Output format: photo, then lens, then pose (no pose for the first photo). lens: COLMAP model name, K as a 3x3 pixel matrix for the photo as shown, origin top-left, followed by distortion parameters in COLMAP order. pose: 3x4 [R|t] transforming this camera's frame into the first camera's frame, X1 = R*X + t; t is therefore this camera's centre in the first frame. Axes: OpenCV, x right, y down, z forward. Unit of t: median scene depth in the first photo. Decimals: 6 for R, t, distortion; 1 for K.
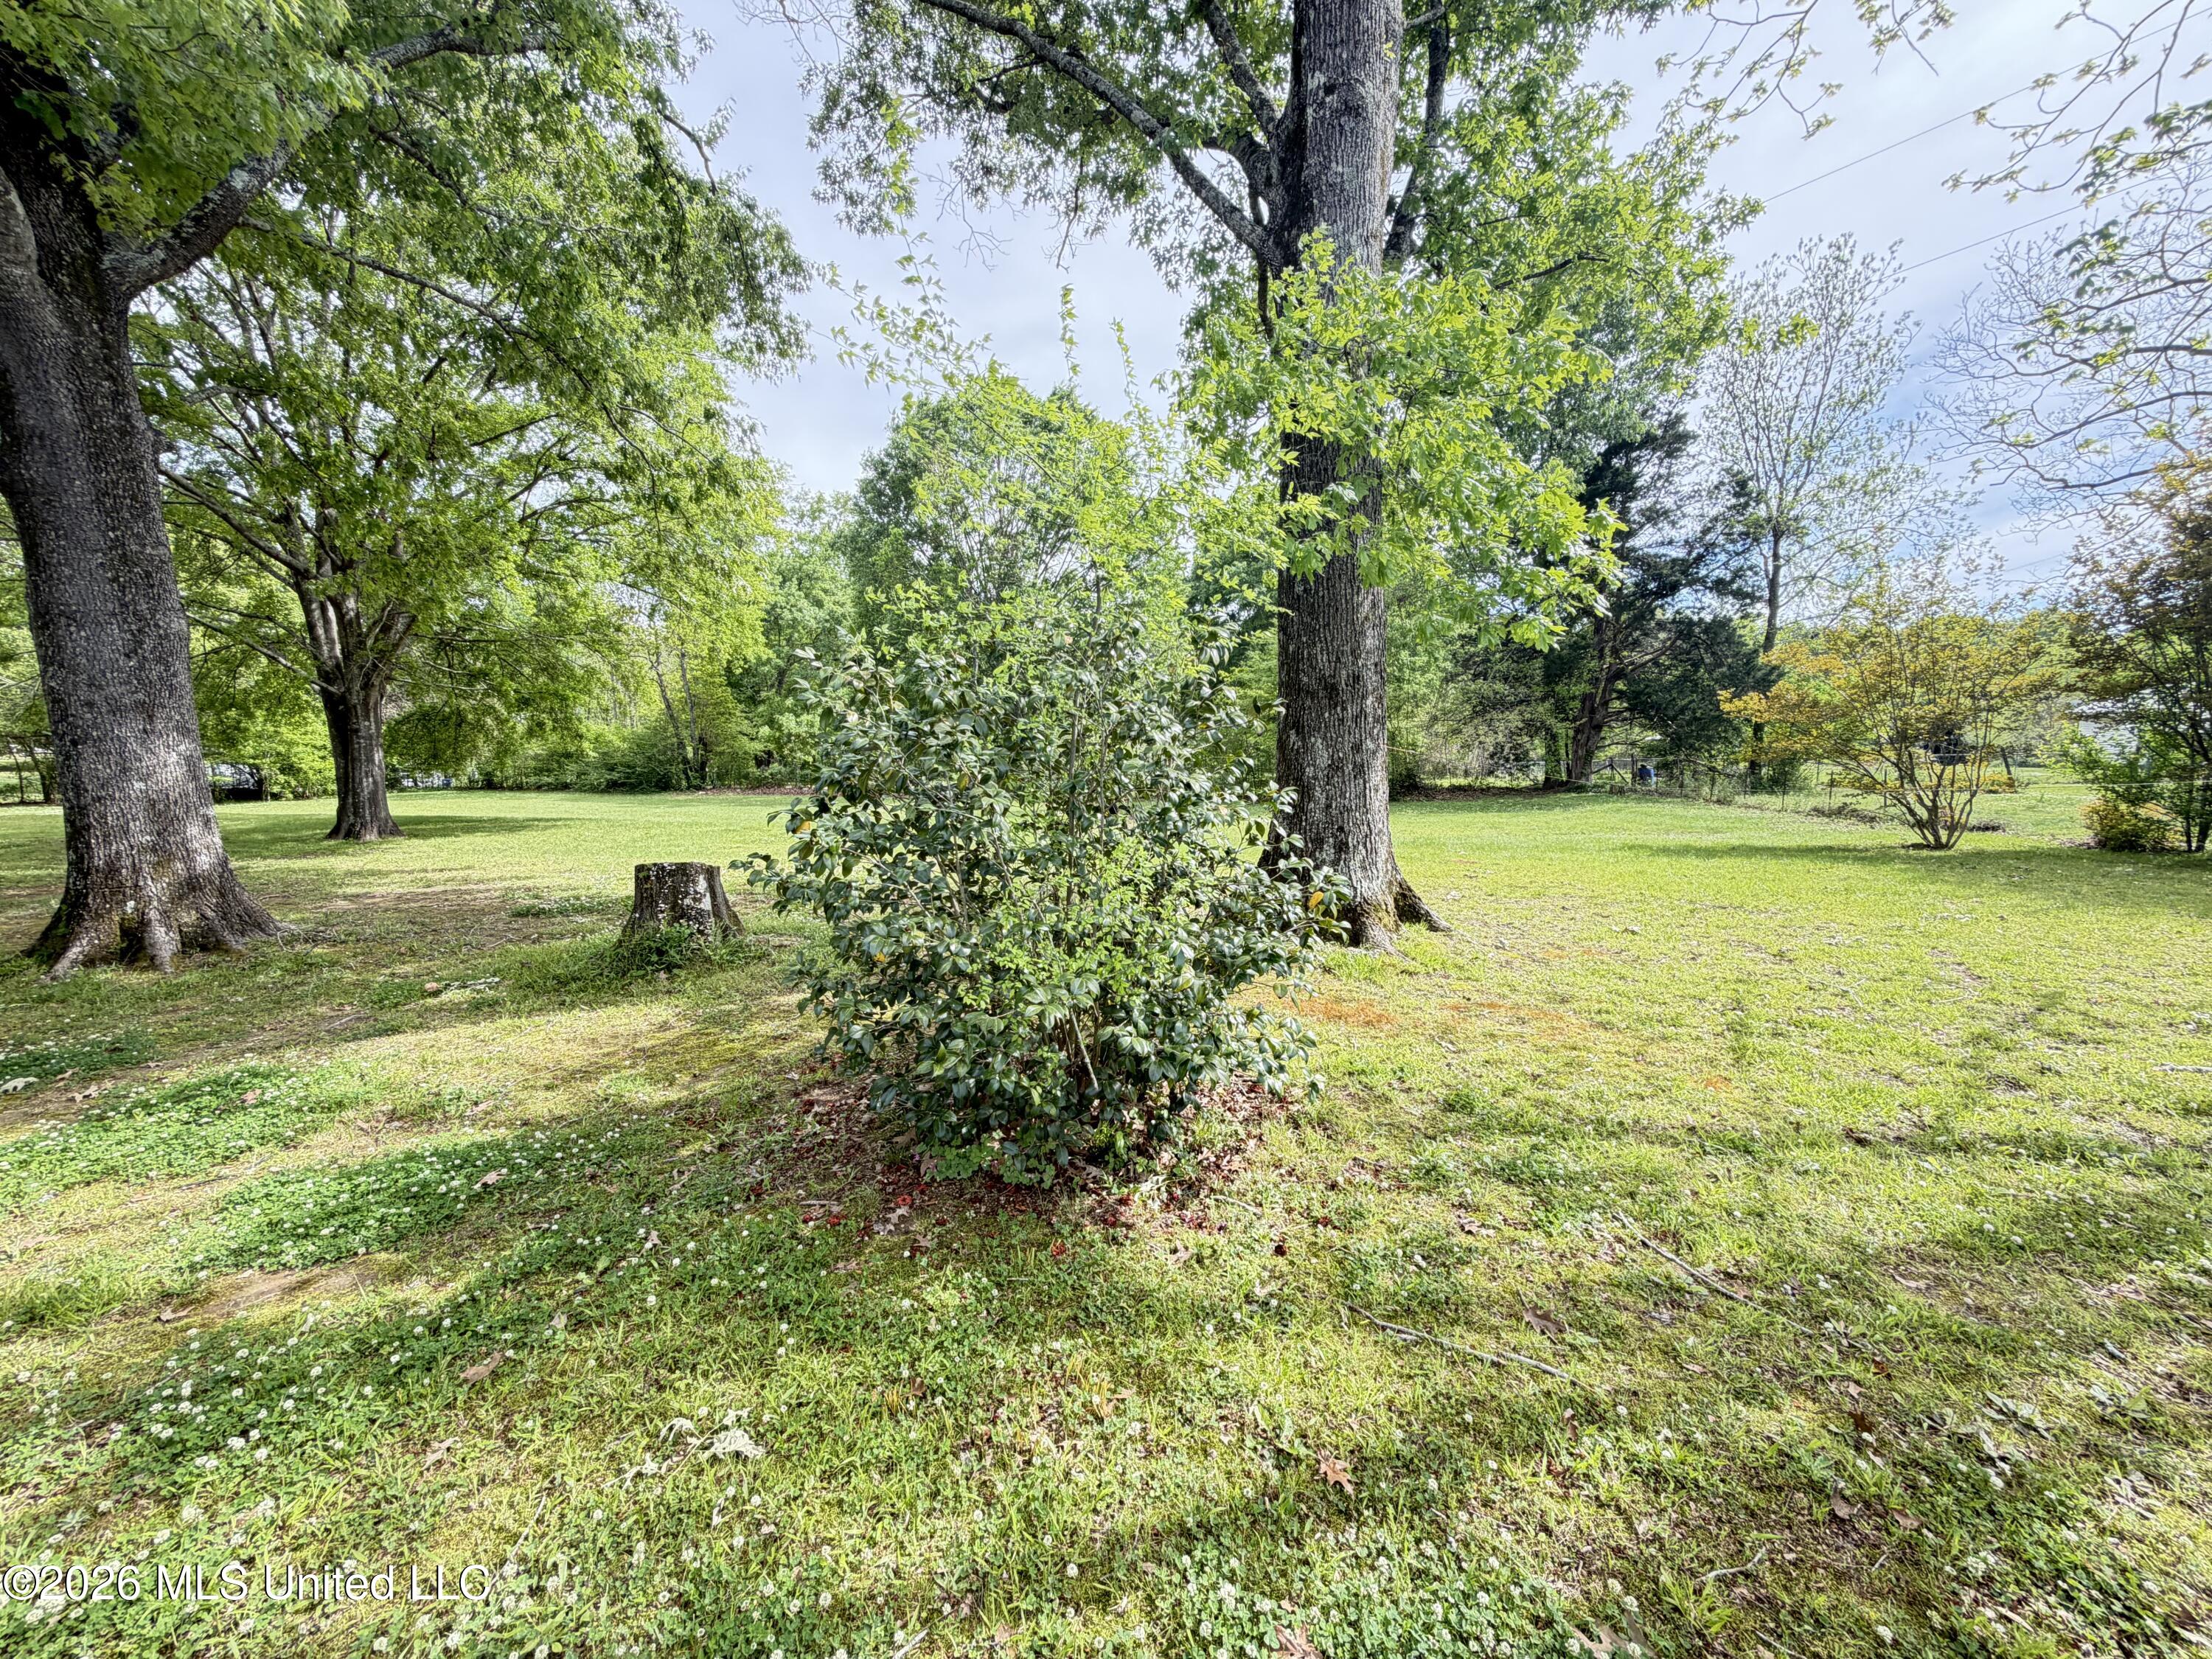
lens RADIAL K [[884.8, 0, 1098.7], [0, 884.8, 826.1], [0, 0, 1]] dist [0.002881, 0.000334]
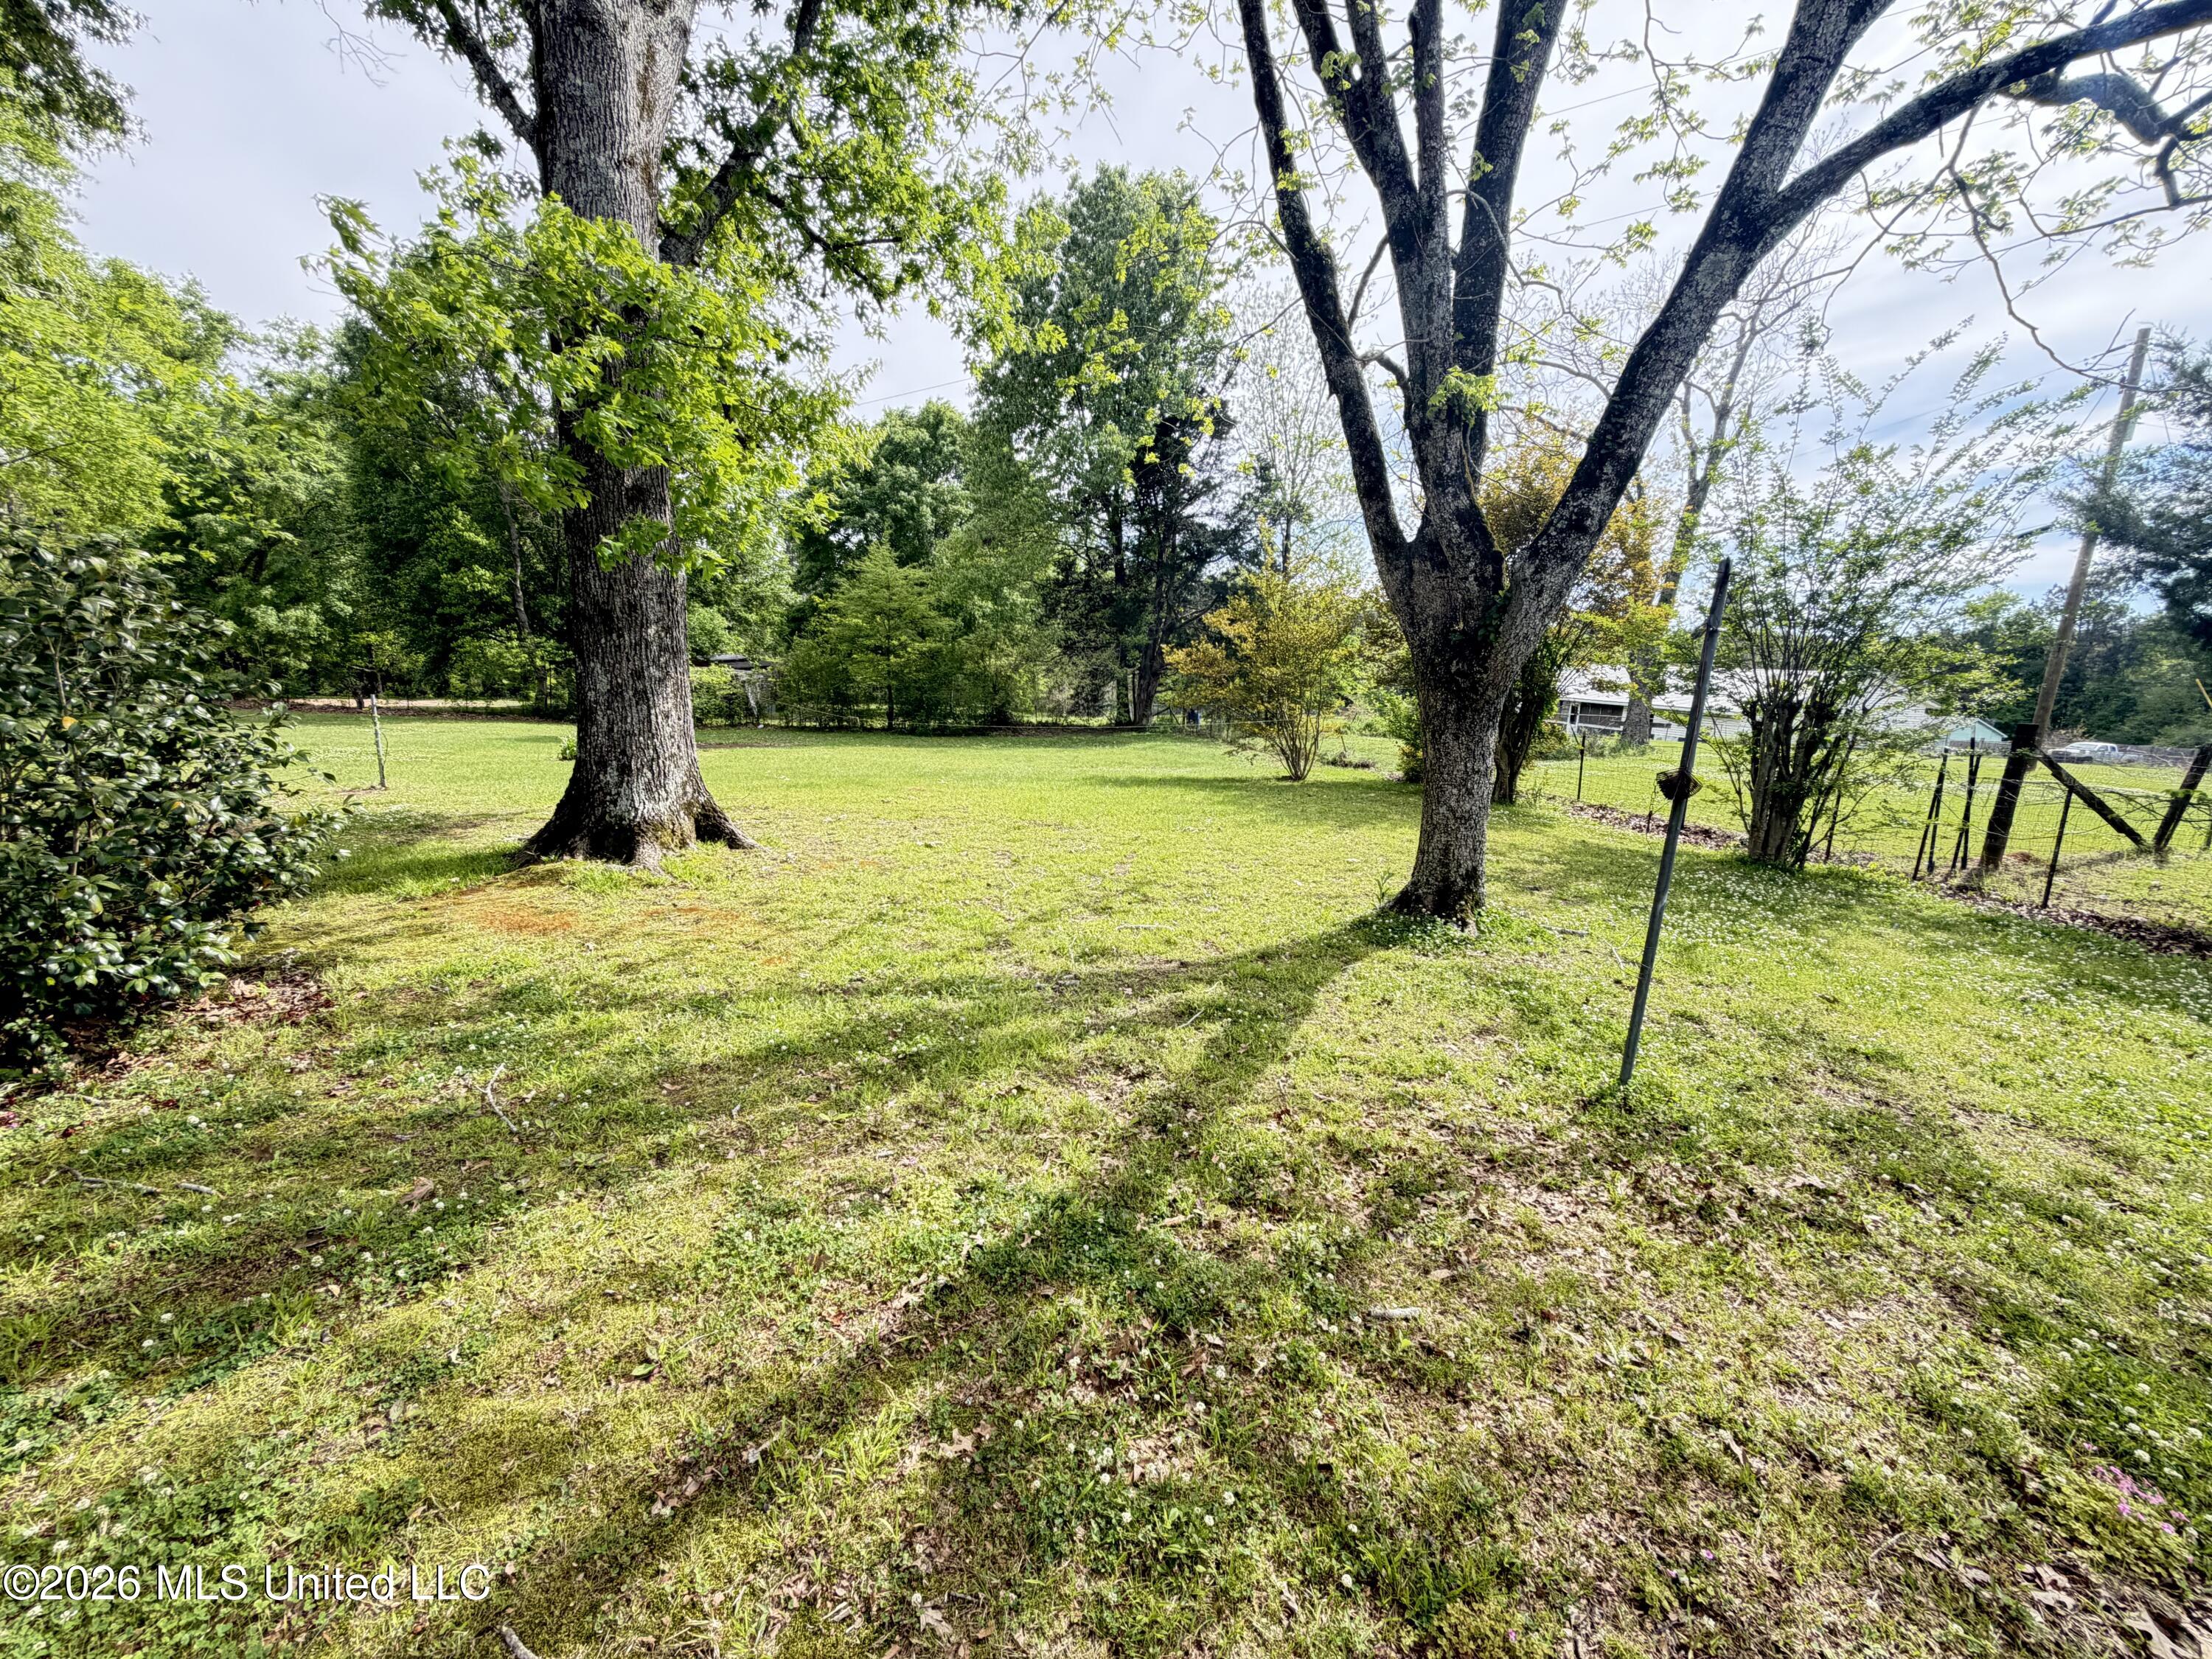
lens RADIAL K [[884.8, 0, 1105.3], [0, 884.8, 828.4], [0, 0, 1]] dist [0.002881, 0.000334]
pose [[0.931476, -0.013326, 0.363559, 0.377417], [-0.014732, 0.997128, 0.074294, 0.005882], [-0.363504, -0.074559, 0.928604, -0.161808]]
